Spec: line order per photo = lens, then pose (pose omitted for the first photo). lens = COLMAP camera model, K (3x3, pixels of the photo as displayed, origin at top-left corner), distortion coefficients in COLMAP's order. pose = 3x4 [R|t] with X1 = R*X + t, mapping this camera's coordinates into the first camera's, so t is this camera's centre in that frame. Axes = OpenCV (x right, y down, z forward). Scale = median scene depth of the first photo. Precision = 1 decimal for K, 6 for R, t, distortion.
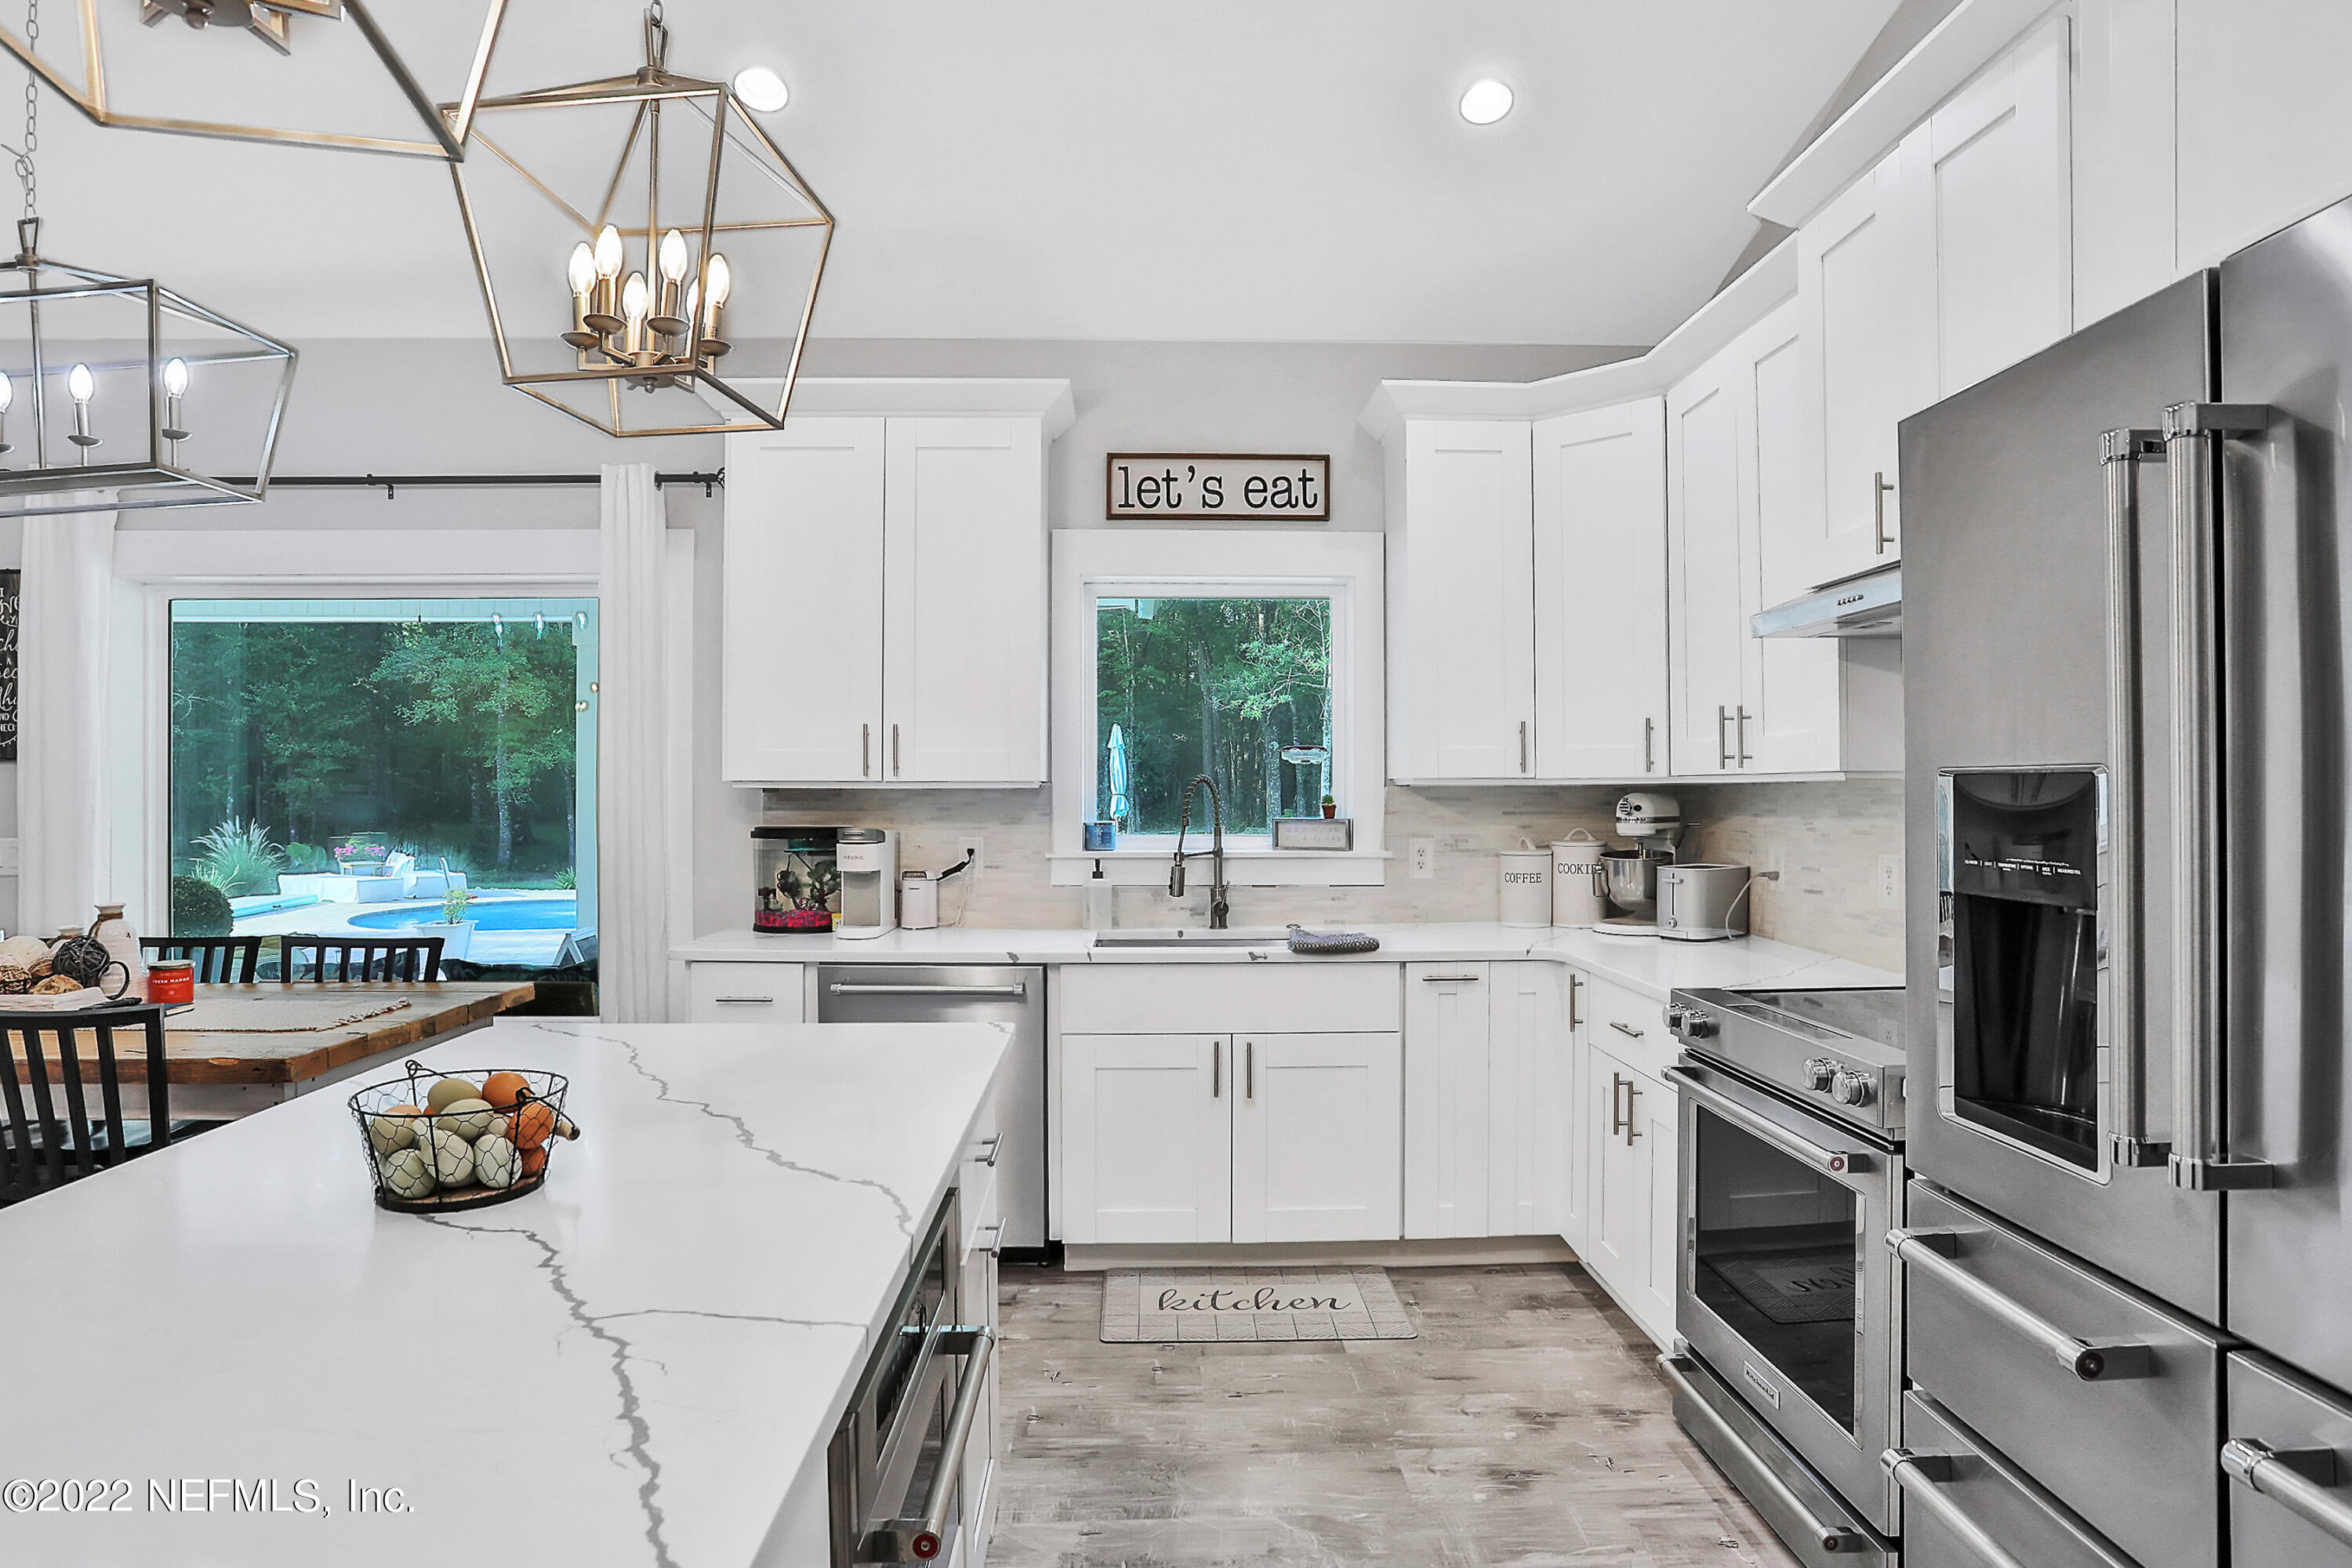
lens RADIAL K [[1274.7, 0, 1193.4], [0, 1274.7, 791.7], [0, 0, 1]] dist [-0.039235, 0.006003]
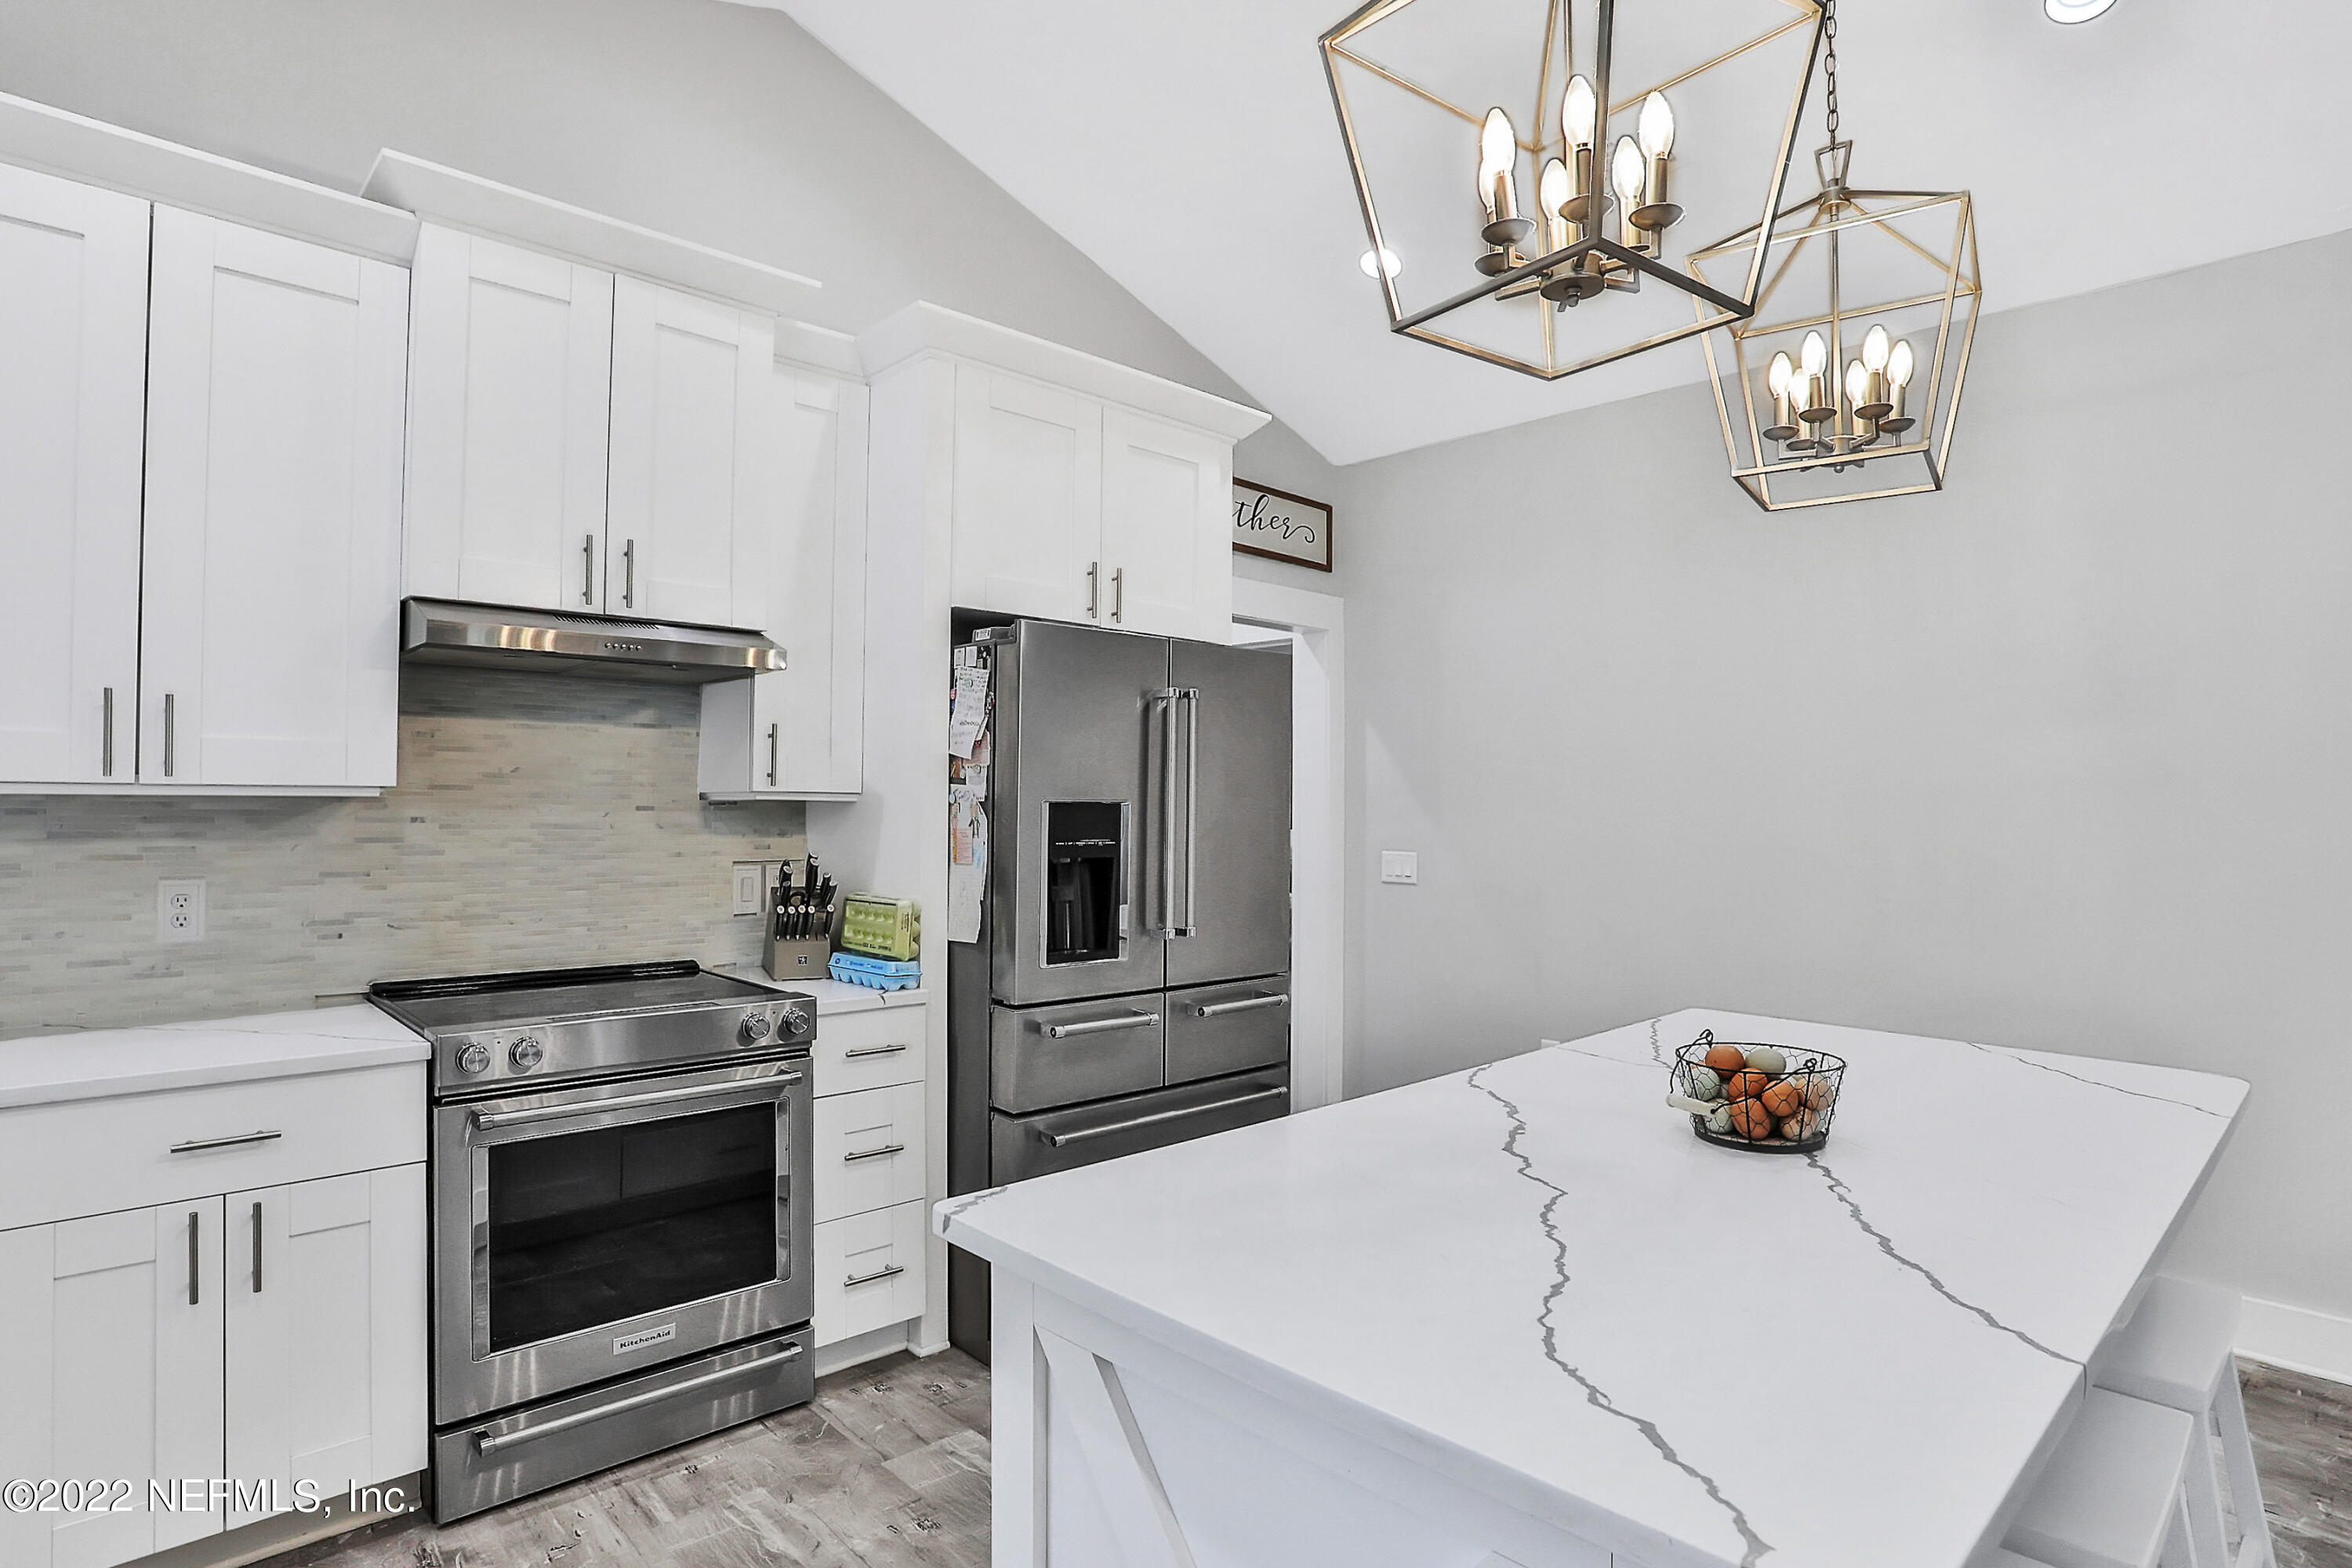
lens RADIAL K [[1216.7, 0, 1140.2], [0, 1216.7, 787.5], [0, 0, 1]] dist [-0.058366, 0.013138]
pose [[-0.634715, 0.011748, 0.772657, -0.373026], [-0.002926, 0.999841, -0.017607, -0.001075], [-0.772741, -0.013436, -0.634580, 0.763108]]
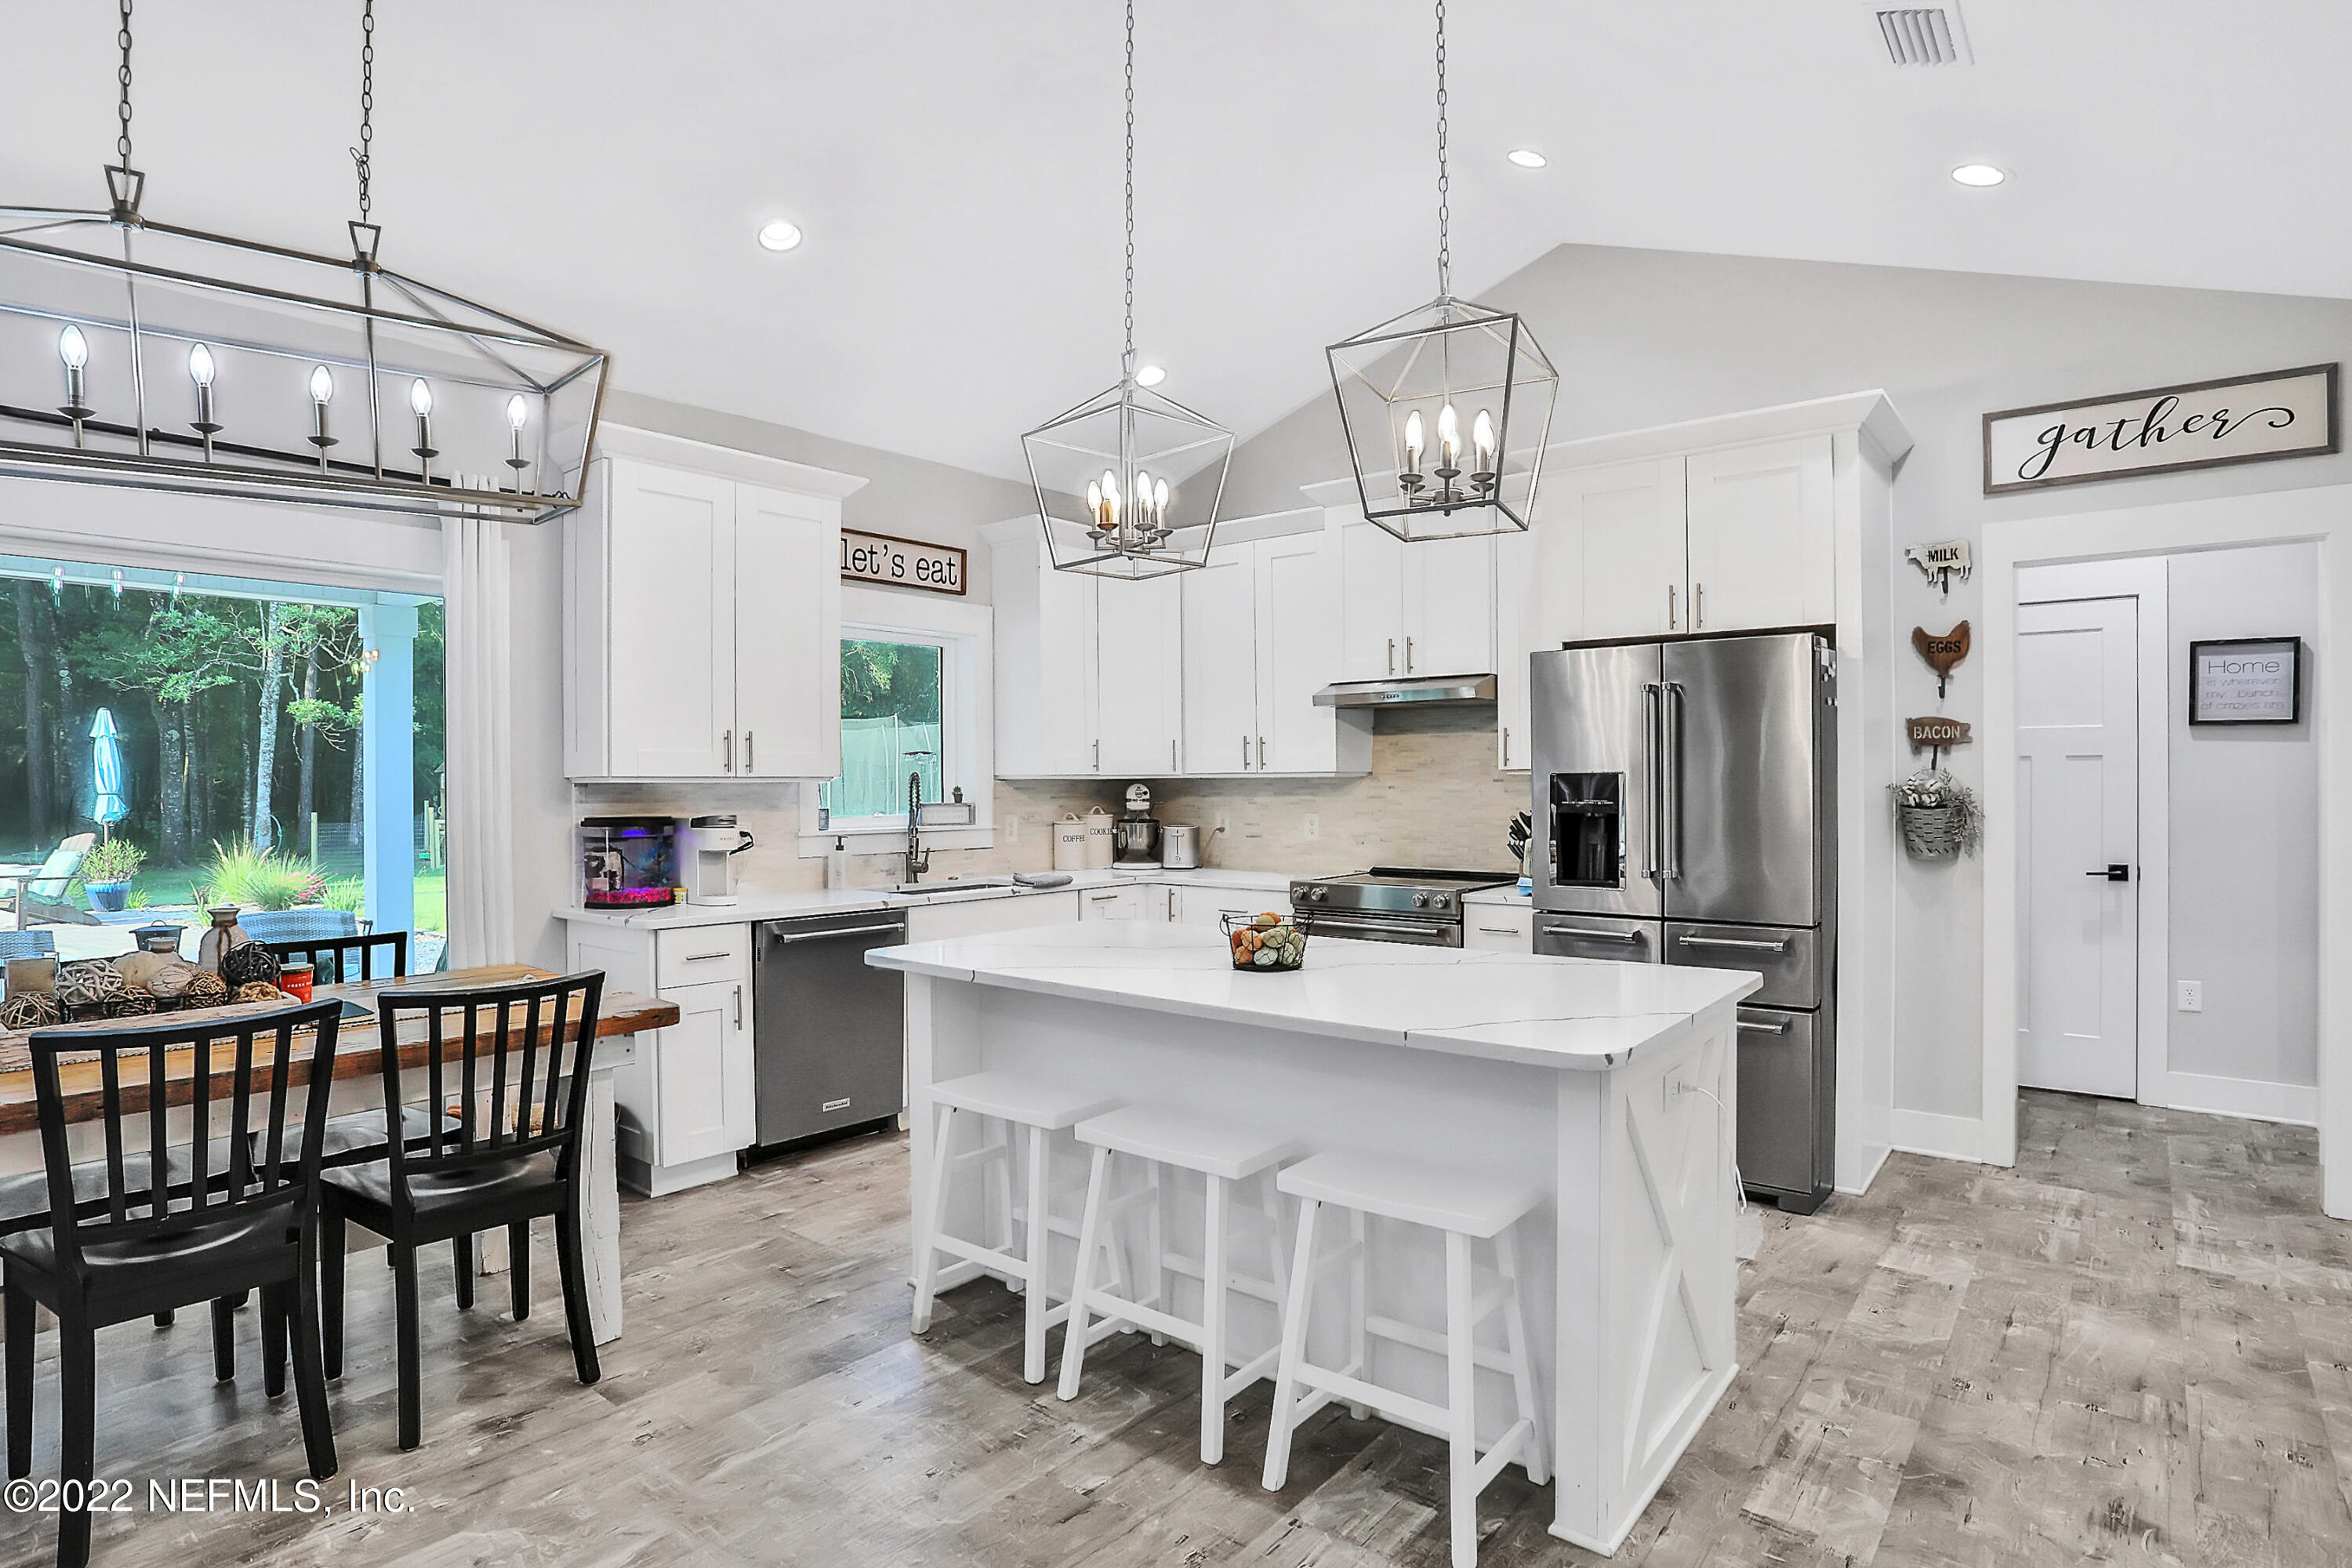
lens RADIAL K [[1216.7, 0, 1176.1], [0, 1216.7, 777.1], [0, 0, 1]] dist [-0.058366, 0.013138]
pose [[0.664866, 0.000417, 0.746963, -0.778023], [0.005692, 0.999968, -0.005625, 0.001312], [-0.746941, 0.007991, 0.664842, -0.091704]]
